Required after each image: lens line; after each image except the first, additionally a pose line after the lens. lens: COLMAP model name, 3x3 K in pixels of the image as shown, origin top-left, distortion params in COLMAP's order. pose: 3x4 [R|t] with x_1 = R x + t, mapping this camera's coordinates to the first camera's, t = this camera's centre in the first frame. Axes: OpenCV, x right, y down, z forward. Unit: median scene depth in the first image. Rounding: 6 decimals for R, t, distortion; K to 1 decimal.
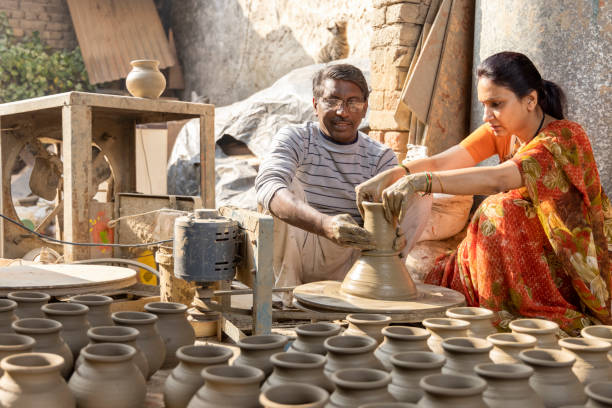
lens RADIAL K [[885.7, 0, 306.0], [0, 885.7, 204.0], [0, 0, 1]] dist [0.018949, 0.042991]
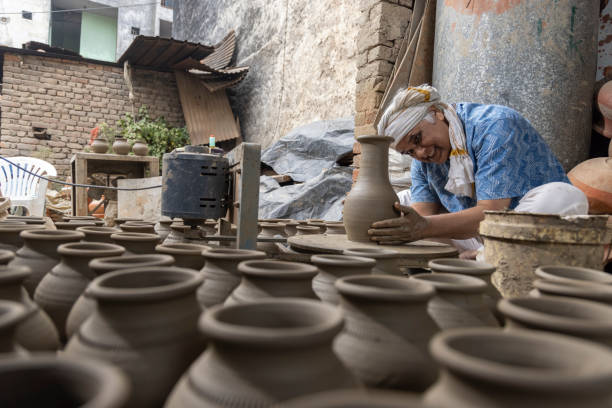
lens RADIAL K [[415.5, 0, 311.5], [0, 415.5, 203.1], [0, 0, 1]] dist [0.019835, -0.002176]
pose [[0.999737, 0.022051, -0.006278, 0.010957], [-0.022427, 0.997430, -0.068052, 0.062596], [0.004762, 0.068175, 0.997662, 0.358771]]
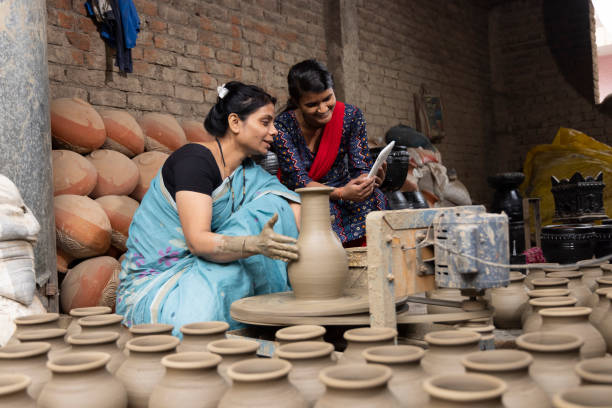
lens RADIAL K [[727.6, 0, 305.0], [0, 727.6, 196.7], [0, 0, 1]] dist [0.008841, -0.001816]
pose [[-0.414872, 0.018526, 0.909691, -0.438739], [0.108360, 0.993683, 0.029181, -0.022938], [-0.903405, 0.110680, -0.414259, 0.923522]]
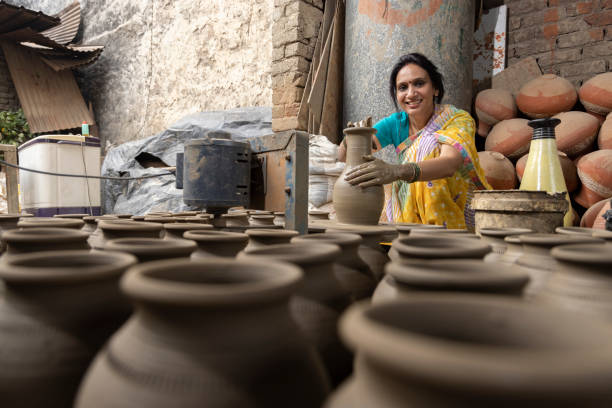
lens RADIAL K [[416.9, 0, 306.0], [0, 416.9, 204.0], [0, 0, 1]] dist [0.016936, -0.001663]
pose [[0.935874, -0.010894, 0.352167, -0.119230], [0.030306, 0.998307, -0.049655, 0.069392], [-0.351030, 0.057144, 0.934619, 0.362143]]
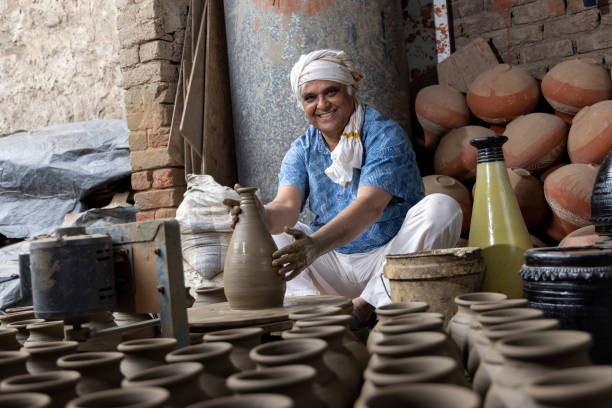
lens RADIAL K [[746.7, 0, 304.5], [0, 746.7, 201.6], [0, 0, 1]] dist [0.011515, 0.027410]
pose [[0.873514, -0.087018, 0.478959, -0.160678], [0.144960, 0.985755, -0.085282, 0.046229], [-0.464716, 0.143925, 0.873685, 0.209450]]
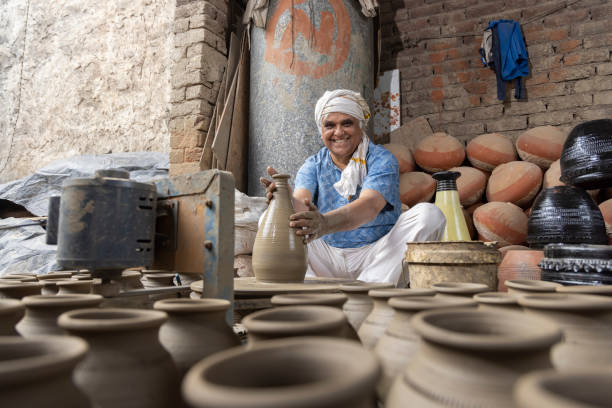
lens RADIAL K [[414.4, 0, 306.2], [0, 414.4, 202.5], [0, 0, 1]] dist [0.018274, -0.002898]
pose [[0.813952, 0.043760, 0.579282, -0.117425], [0.063374, 0.984519, -0.163419, 0.063228], [-0.577465, 0.169727, 0.798578, 0.417047]]
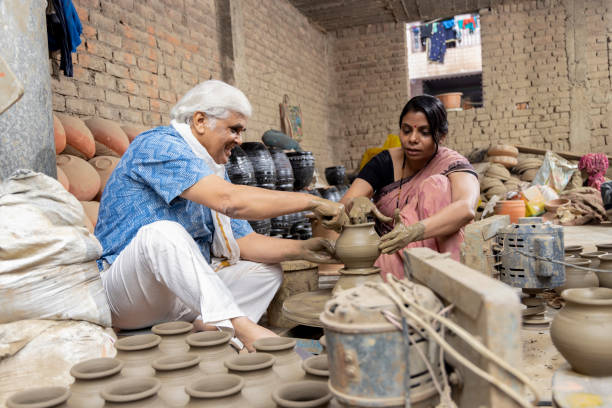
lens RADIAL K [[614.9, 0, 306.0], [0, 614.9, 204.0], [0, 0, 1]] dist [0.008907, 0.012499]
pose [[-0.678808, -0.001901, 0.734314, -0.289430], [0.099098, 0.990612, 0.094171, -0.060806], [-0.727598, 0.136693, -0.672247, 1.063486]]
